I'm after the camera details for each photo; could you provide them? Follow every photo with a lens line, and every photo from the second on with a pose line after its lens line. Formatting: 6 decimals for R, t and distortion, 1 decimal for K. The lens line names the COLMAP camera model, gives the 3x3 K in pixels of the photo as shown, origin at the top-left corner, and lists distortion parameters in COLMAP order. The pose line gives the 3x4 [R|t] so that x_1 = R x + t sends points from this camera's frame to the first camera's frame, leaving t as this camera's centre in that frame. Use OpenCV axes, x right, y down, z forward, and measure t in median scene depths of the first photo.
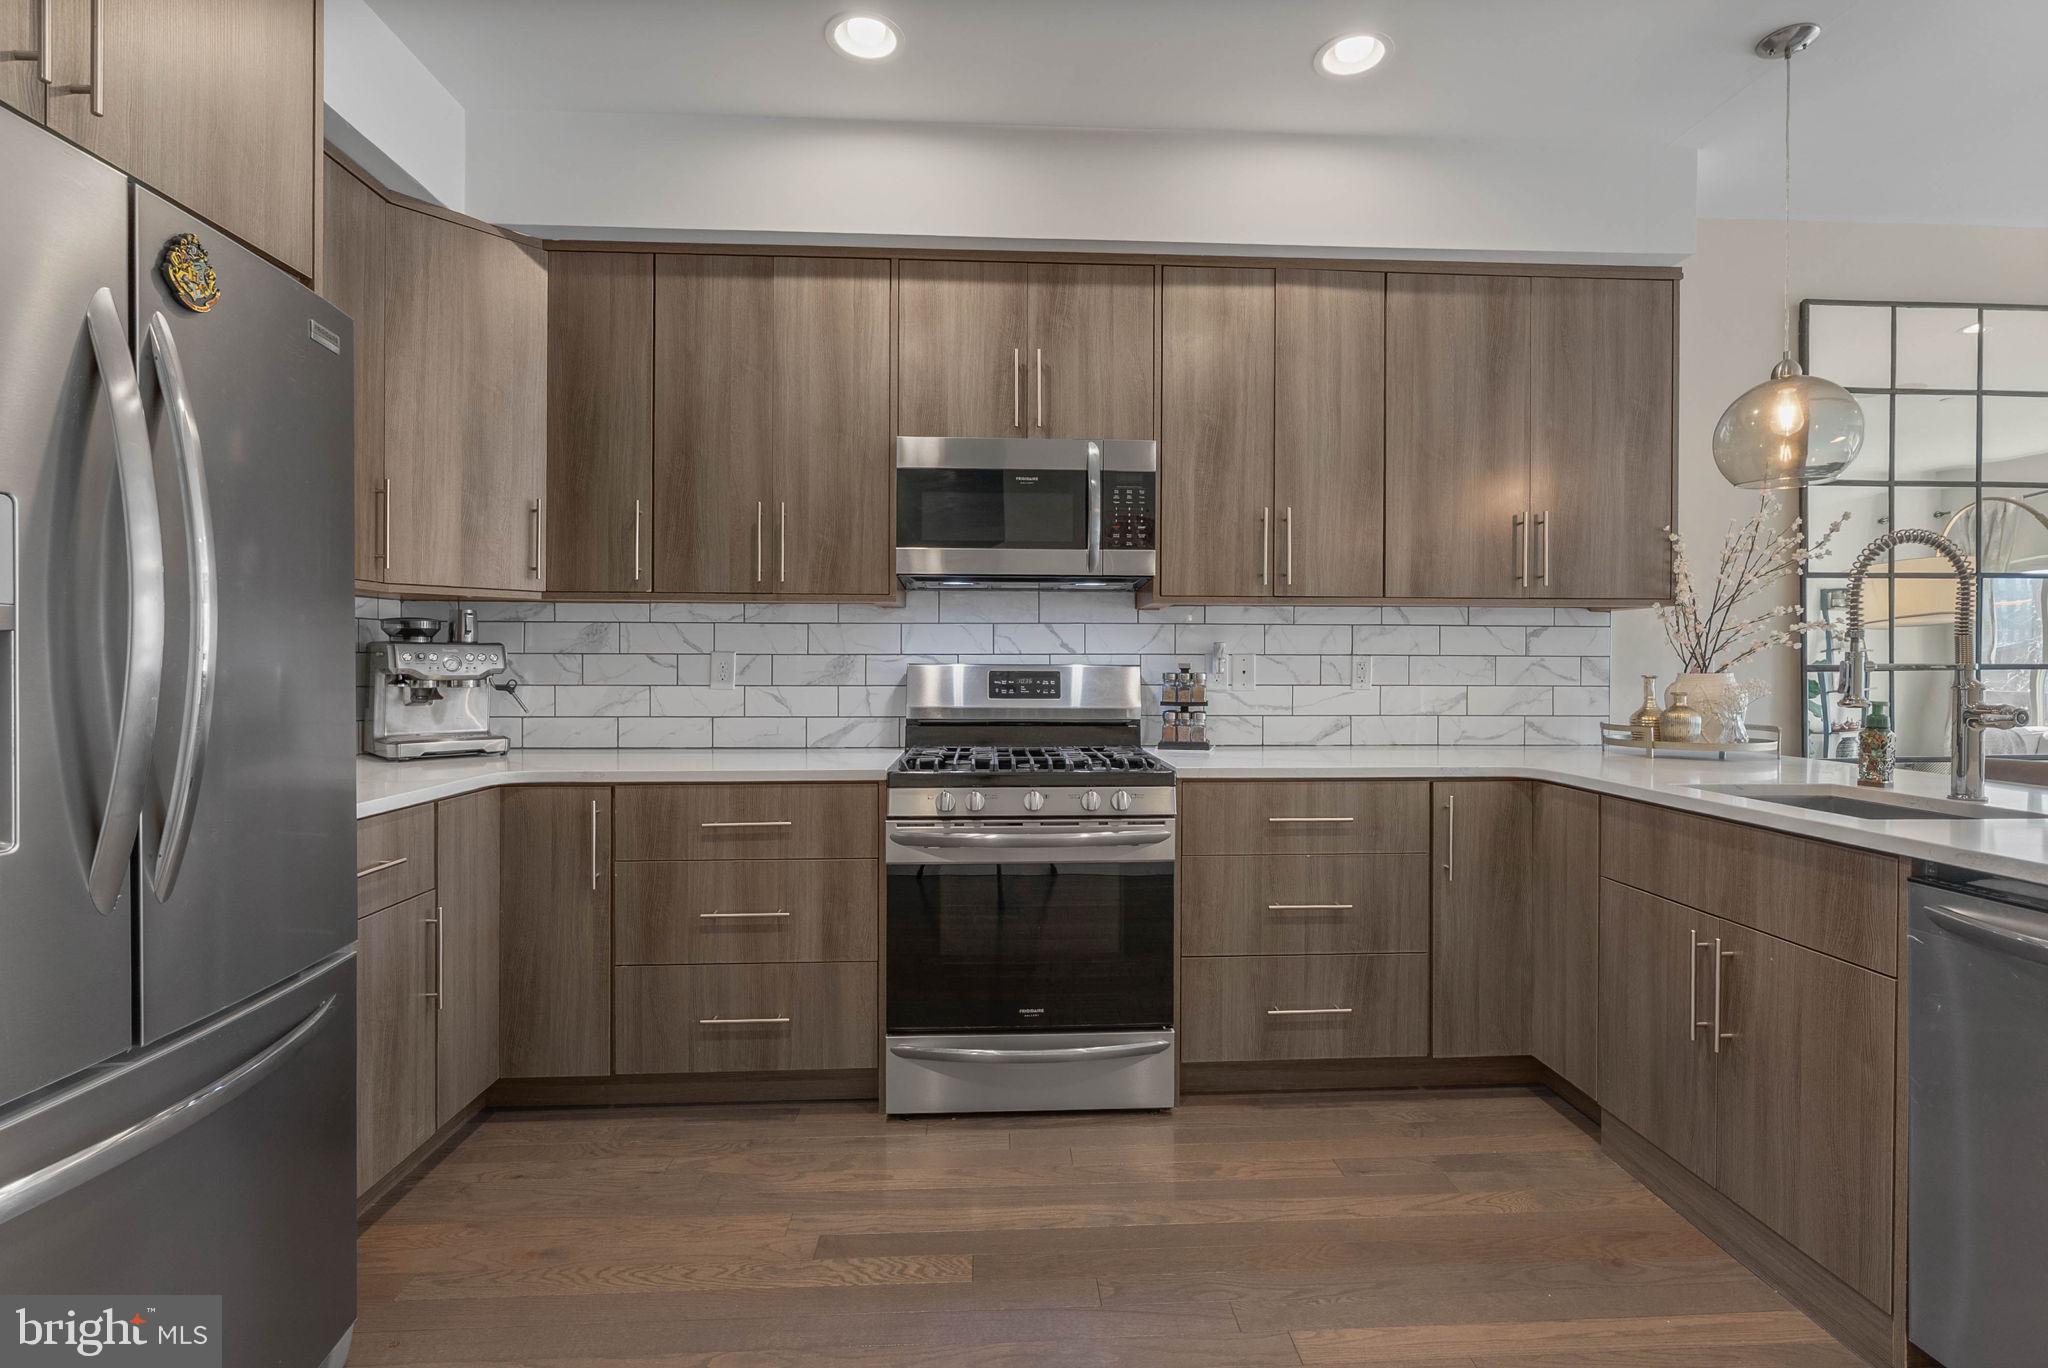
lens RADIAL K [[946.1, 0, 1043.5], [0, 946.1, 667.5], [0, 0, 1]] dist [-0.014155, 0.005695]
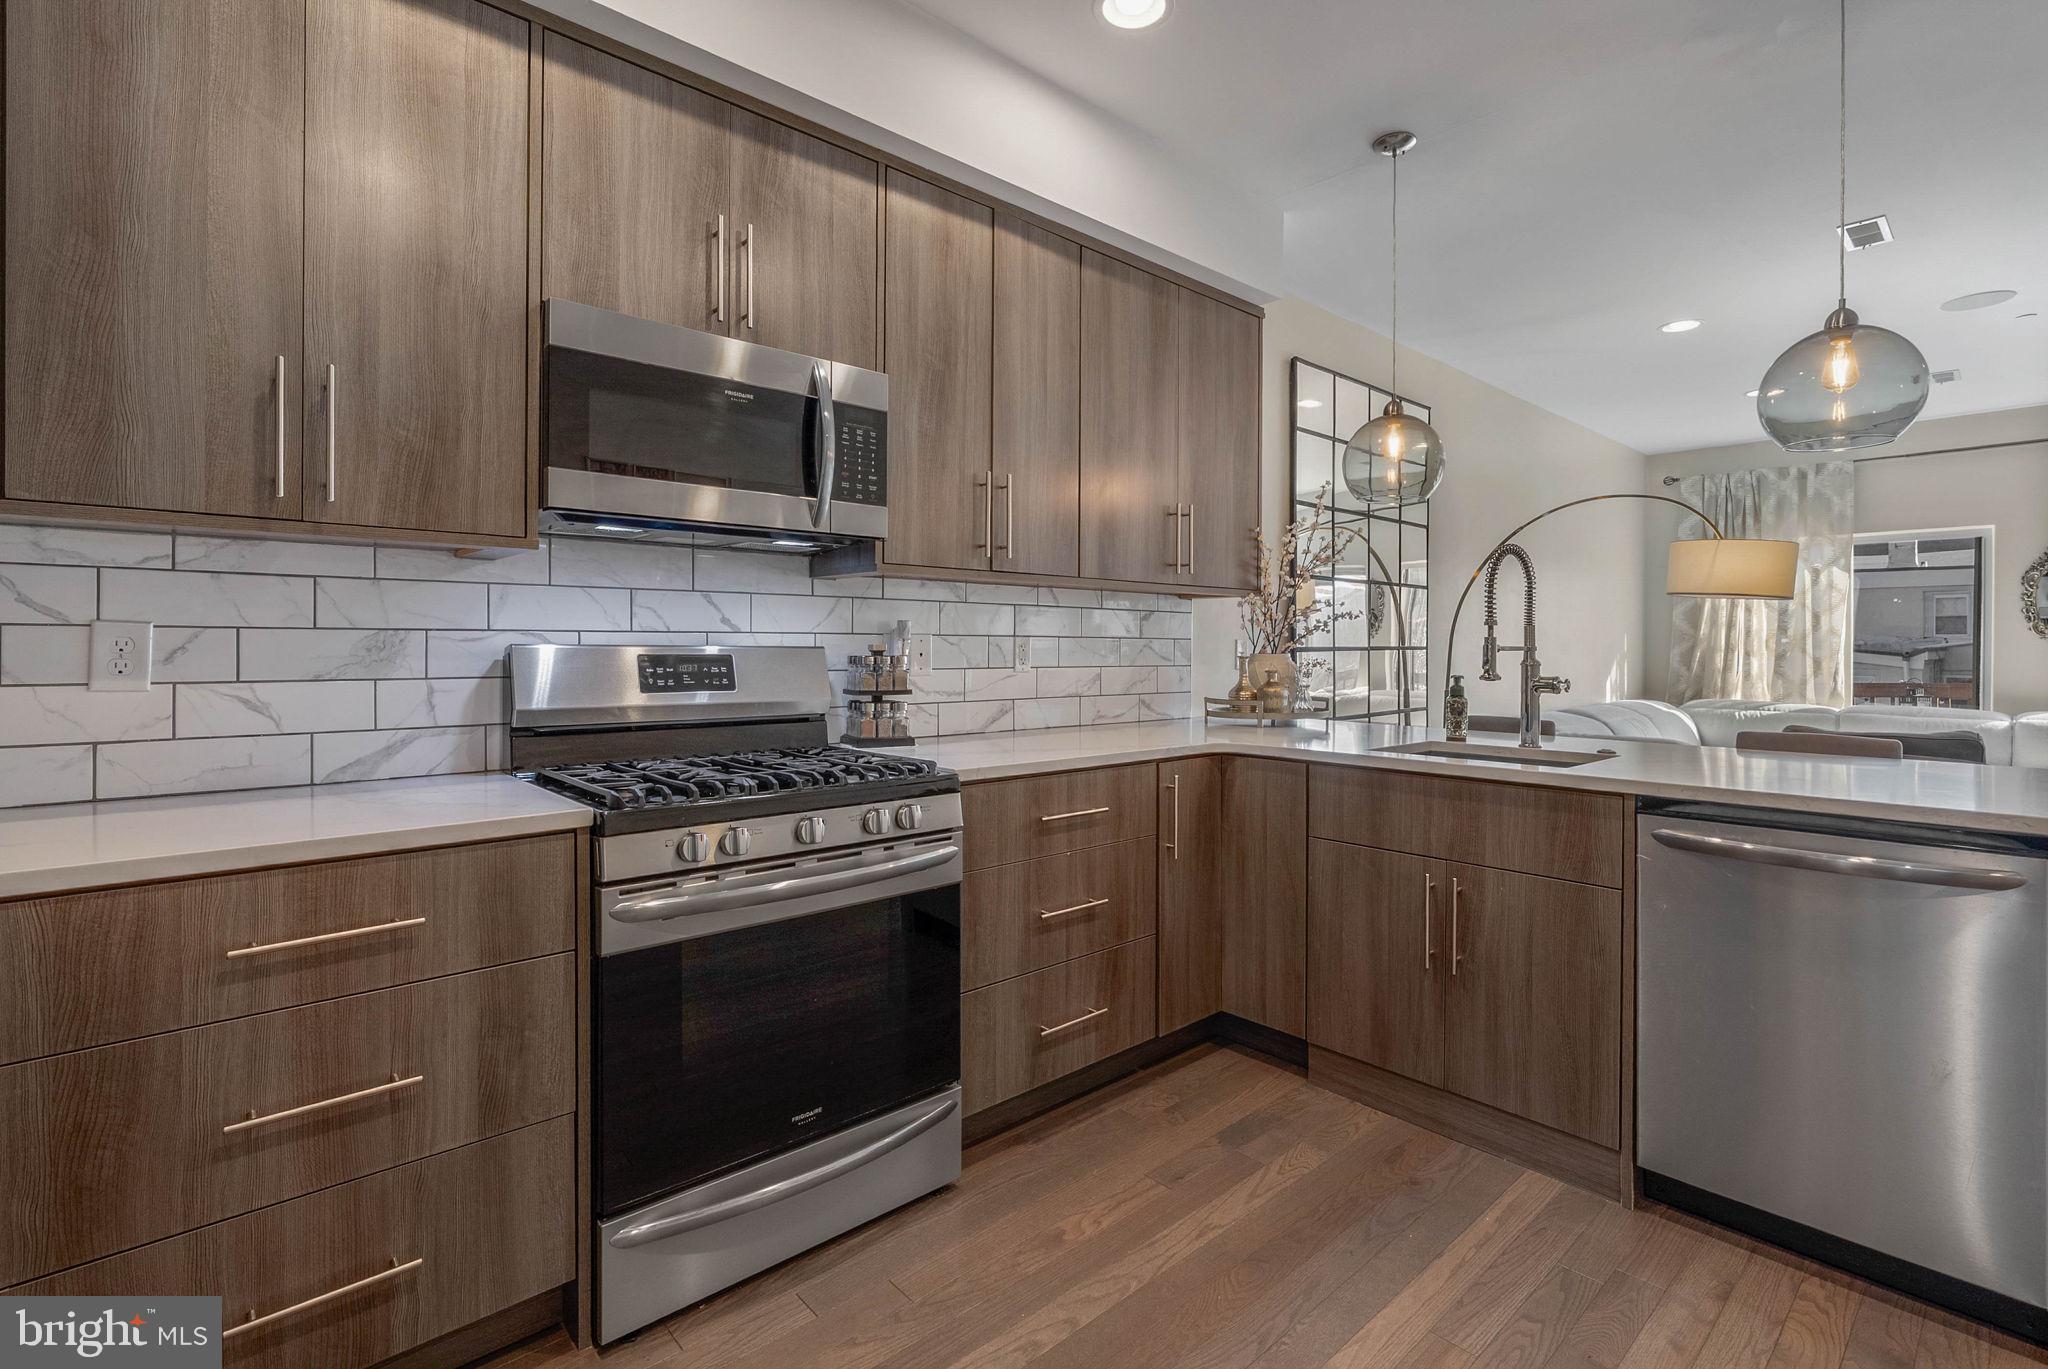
lens RADIAL K [[942.7, 0, 1030.6], [0, 942.7, 648.2], [0, 0, 1]] dist [-0.013746, 0.006393]
pose [[0.776839, -0.000414, 0.629700, -0.320260], [0.000277, 1.000000, 0.000316, -0.001626], [-0.629700, -0.000071, 0.776839, 0.300964]]
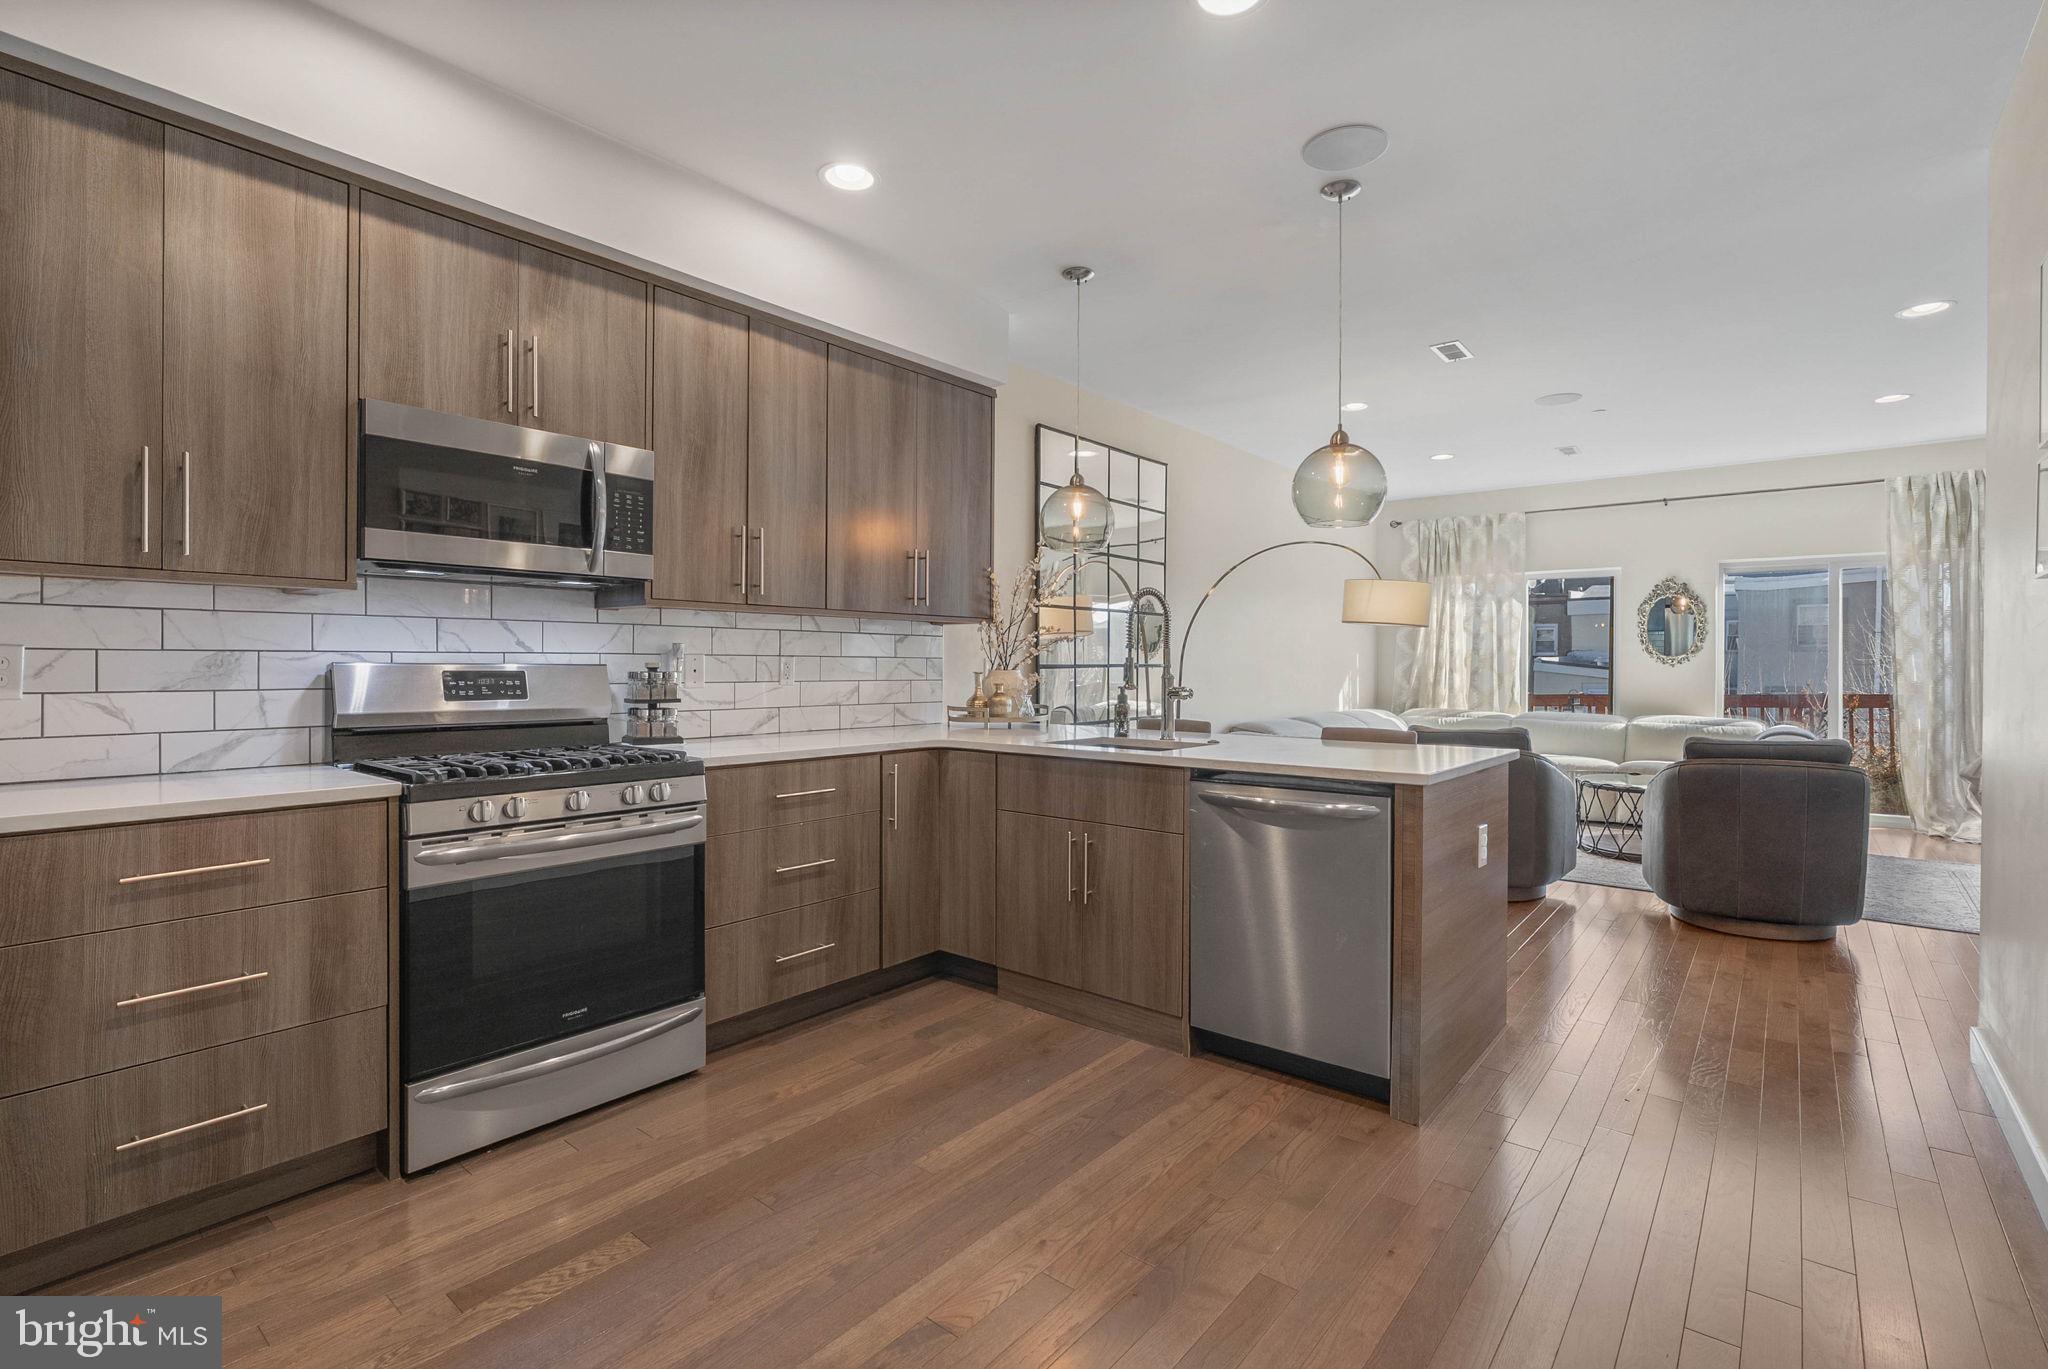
lens RADIAL K [[939.5, 0, 1029.6], [0, 939.5, 666.2], [0, 0, 1]] dist [-0.010986, 0.005266]
pose [[0.675880, -0.001066, 0.737011, -0.391565], [0.000360, 0.999999, 0.001116, -0.001666], [-0.737012, -0.000489, 0.675879, -0.016957]]
